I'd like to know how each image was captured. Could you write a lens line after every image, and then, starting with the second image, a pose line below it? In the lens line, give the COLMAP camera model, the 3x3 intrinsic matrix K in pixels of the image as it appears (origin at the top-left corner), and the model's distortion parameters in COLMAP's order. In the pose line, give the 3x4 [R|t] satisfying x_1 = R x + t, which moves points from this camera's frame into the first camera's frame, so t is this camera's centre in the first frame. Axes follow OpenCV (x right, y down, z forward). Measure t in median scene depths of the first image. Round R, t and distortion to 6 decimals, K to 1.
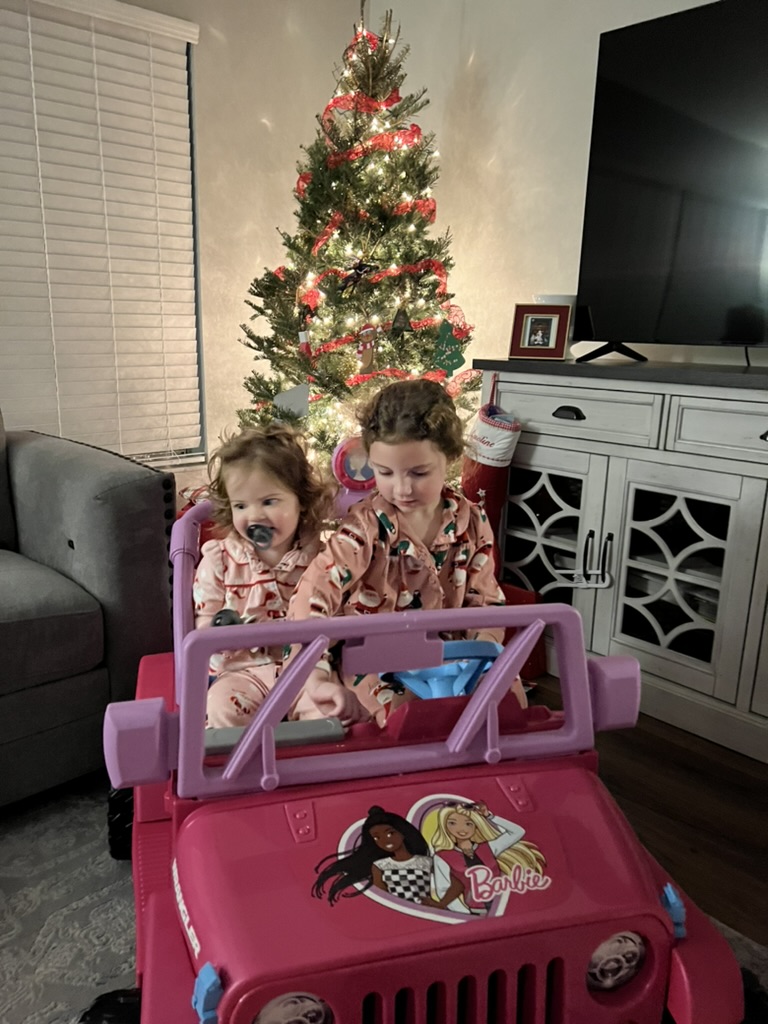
lens RADIAL K [[788.8, 0, 378.3], [0, 788.8, 517.4], [0, 0, 1]] dist [0.068044, -0.035506]
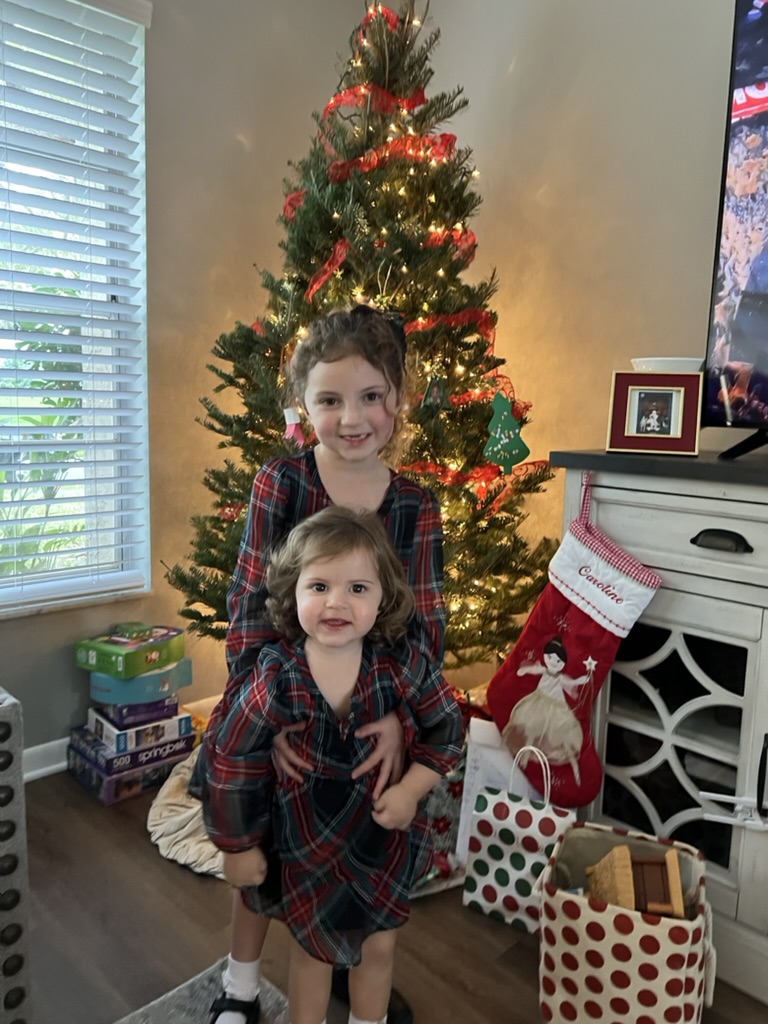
lens RADIAL K [[788.8, 0, 402.6], [0, 788.8, 505.2], [0, 0, 1]] dist [0.068044, -0.035506]
pose [[0.998141, 0.002098, 0.060916, -0.039556], [0.004707, 0.993768, -0.111367, -0.074878], [-0.060770, 0.111447, 0.991911, 0.323768]]
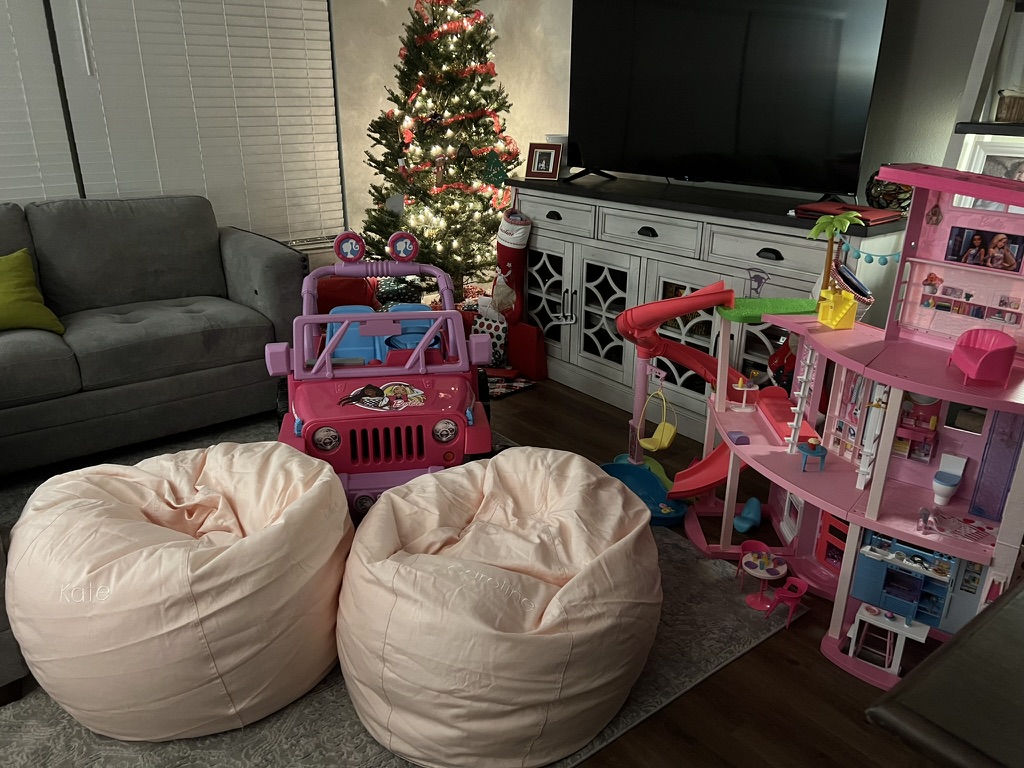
lens RADIAL K [[788.8, 0, 510.6], [0, 788.8, 389.3], [0, 0, 1]] dist [0.068044, -0.035506]
pose [[0.997095, 0.010871, -0.075392, 0.230028], [-0.001828, 0.992894, 0.118988, 0.024022], [0.076150, -0.118505, 0.990029, -0.539485]]
